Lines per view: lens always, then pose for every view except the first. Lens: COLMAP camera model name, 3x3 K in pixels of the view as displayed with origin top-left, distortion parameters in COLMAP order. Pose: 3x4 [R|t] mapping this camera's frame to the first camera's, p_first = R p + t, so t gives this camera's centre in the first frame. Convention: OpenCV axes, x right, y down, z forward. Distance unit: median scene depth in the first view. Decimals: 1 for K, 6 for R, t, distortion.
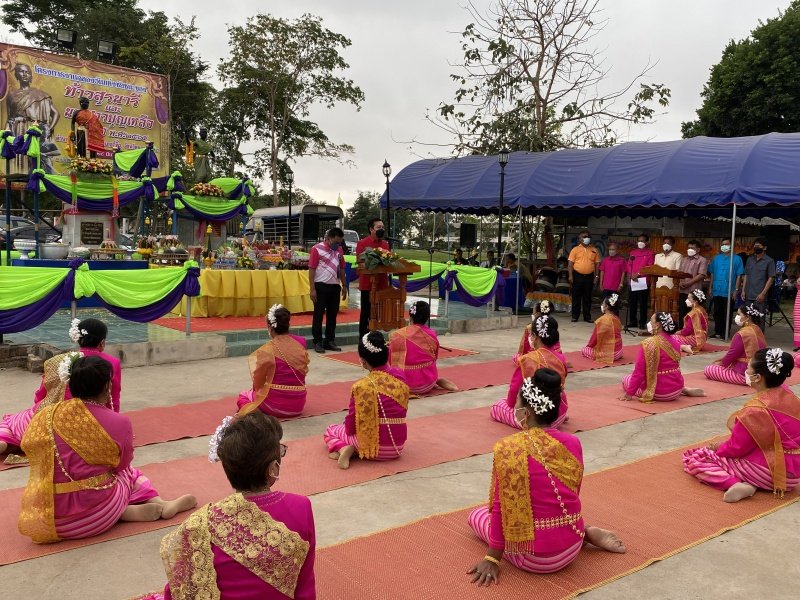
lens RADIAL K [[681.7, 0, 391.4], [0, 681.7, 279.9], [0, 0, 1]] dist [0.039357, -0.048257]
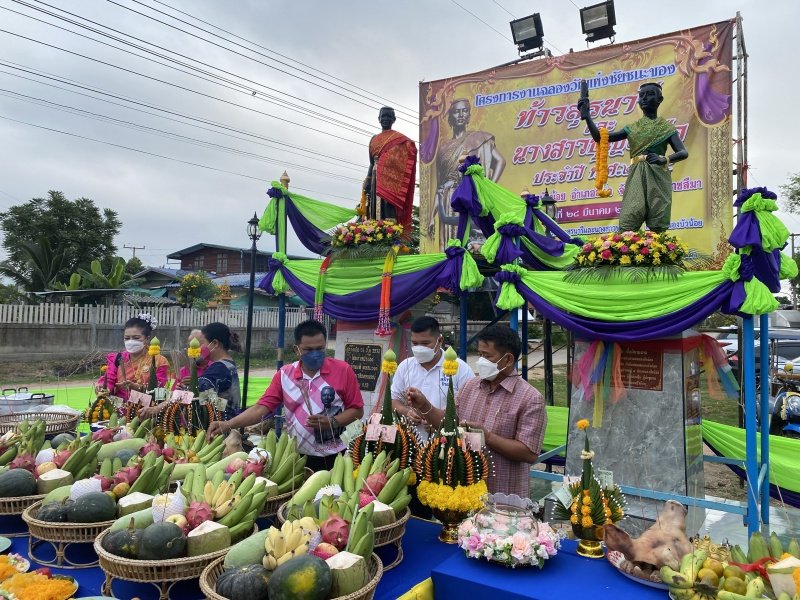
lens RADIAL K [[611.7, 0, 400.6], [0, 611.7, 299.4], [0, 0, 1]] dist [0.056245, -0.066268]
pose [[0.250038, -0.064551, -0.966082, 0.000442], [-0.070249, 0.993936, -0.084594, -0.063462], [0.965684, 0.089018, 0.243987, 0.712331]]
